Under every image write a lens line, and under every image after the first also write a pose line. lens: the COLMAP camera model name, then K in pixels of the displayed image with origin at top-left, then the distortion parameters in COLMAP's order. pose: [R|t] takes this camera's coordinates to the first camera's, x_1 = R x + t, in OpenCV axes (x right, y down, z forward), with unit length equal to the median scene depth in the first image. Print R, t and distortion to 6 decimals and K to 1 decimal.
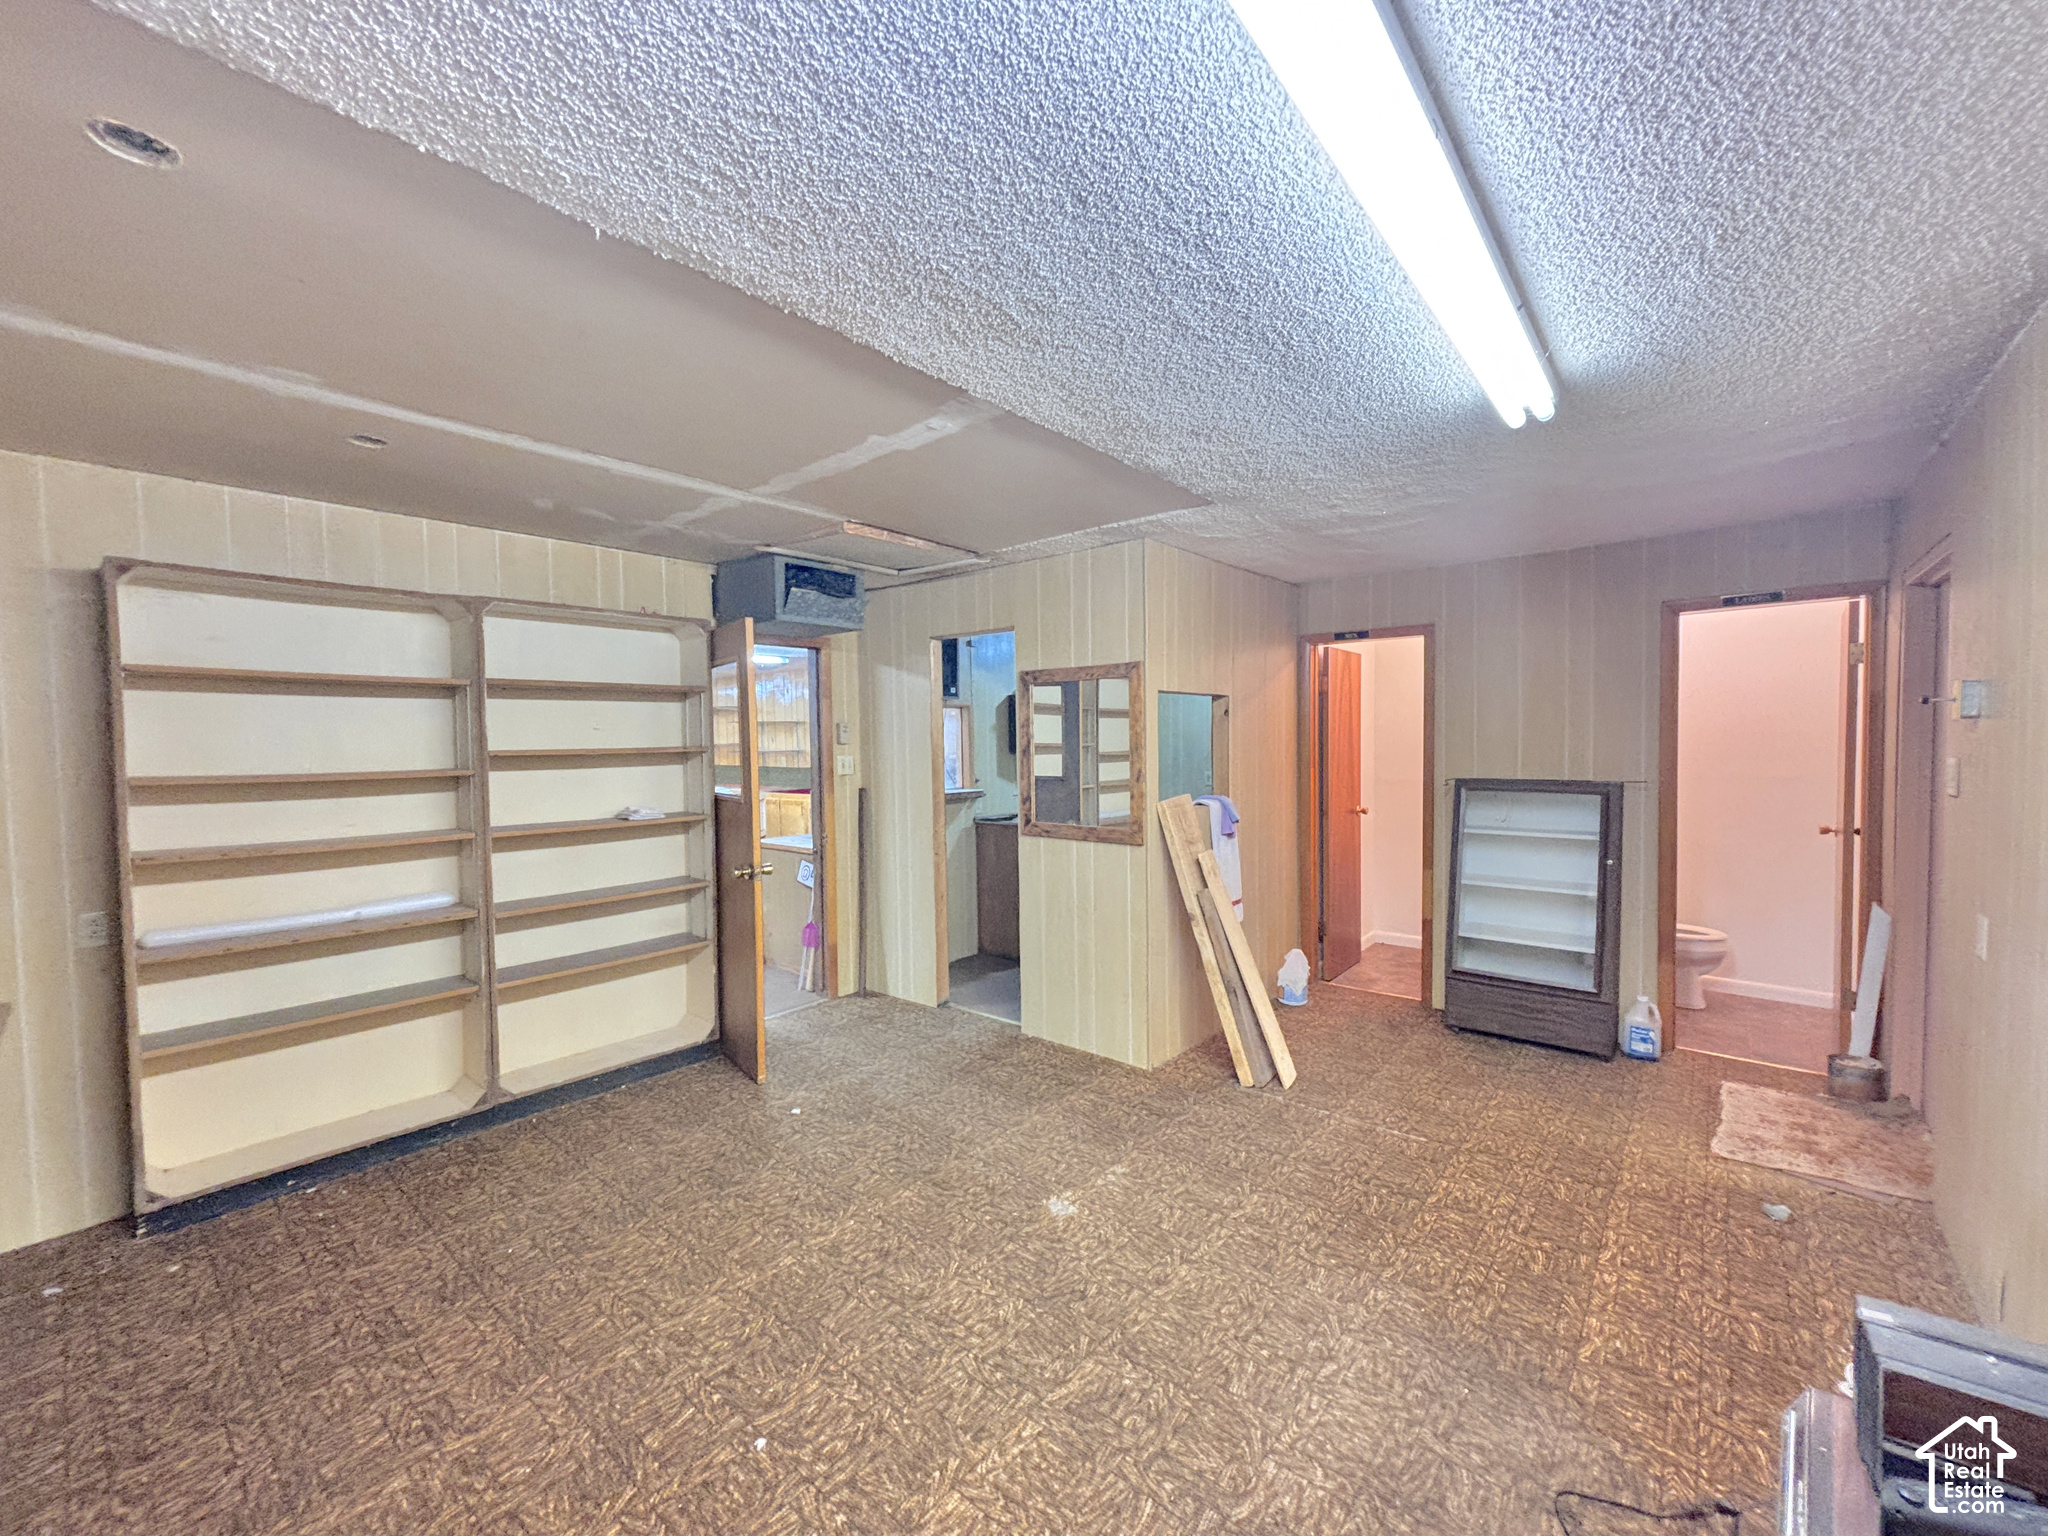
lens RADIAL K [[819.0, 0, 1020.4], [0, 819.0, 772.7], [0, 0, 1]] dist [-0.000078, -0.000009]
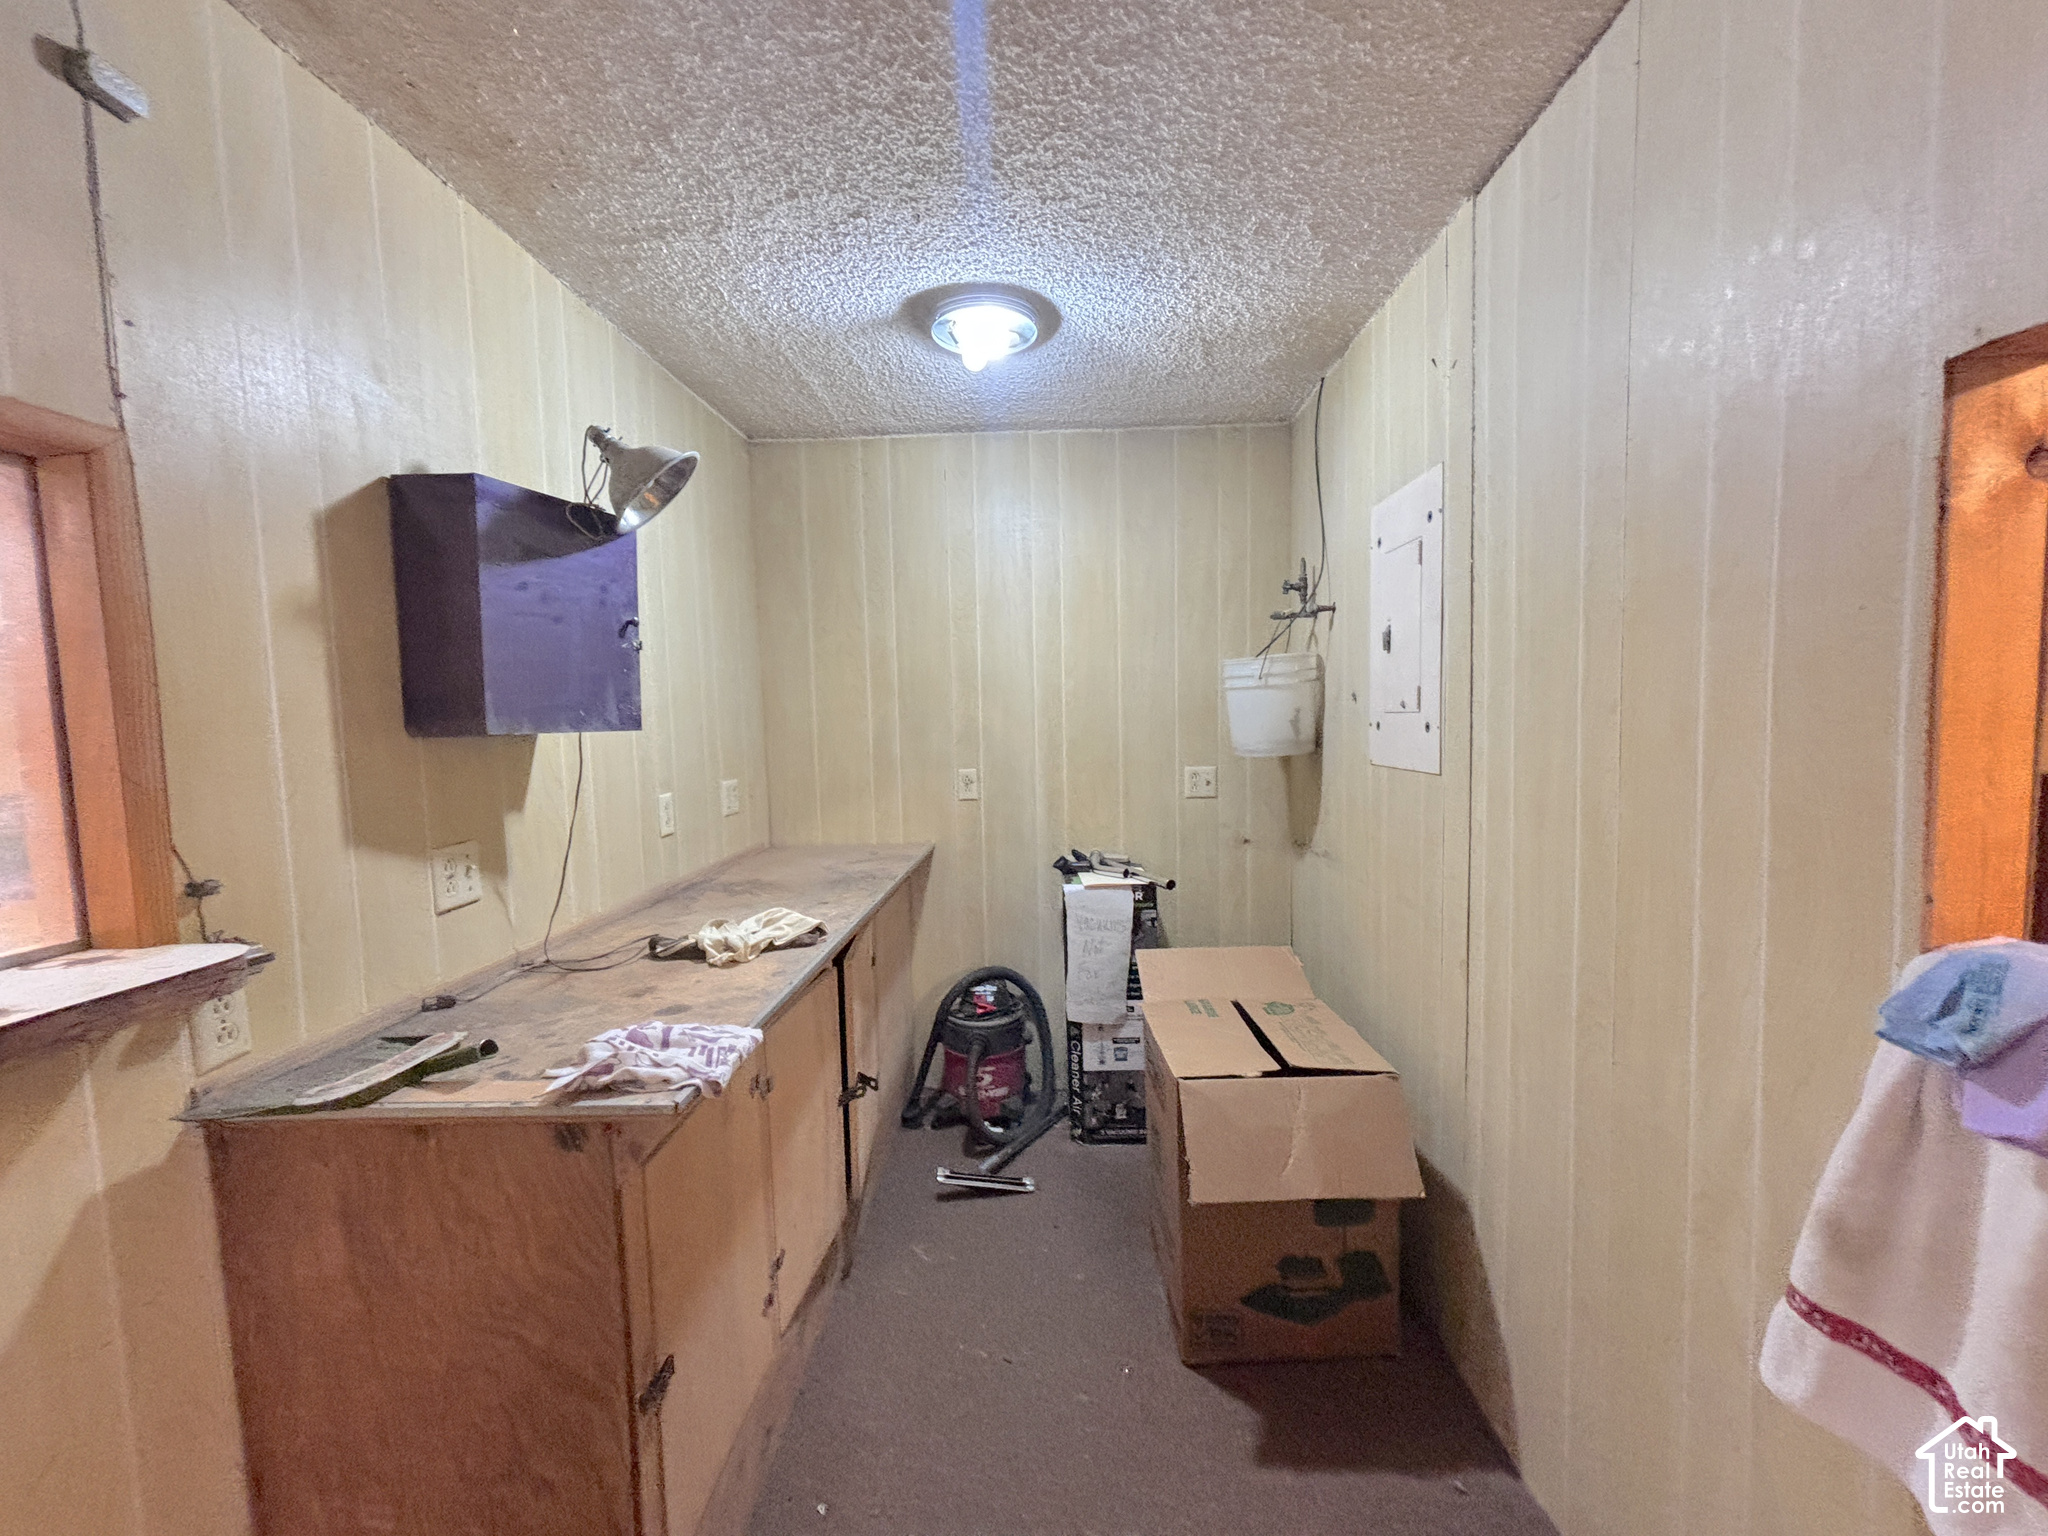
lens RADIAL K [[819.0, 0, 1026.3], [0, 819.0, 769.2], [0, 0, 1]] dist [-0.000078, -0.000009]
pose [[0.779885, -0.052697, 0.623701, -0.021650], [0.039196, 0.998606, 0.035362, -0.016271], [-0.624695, -0.003132, 0.780863, 0.716473]]
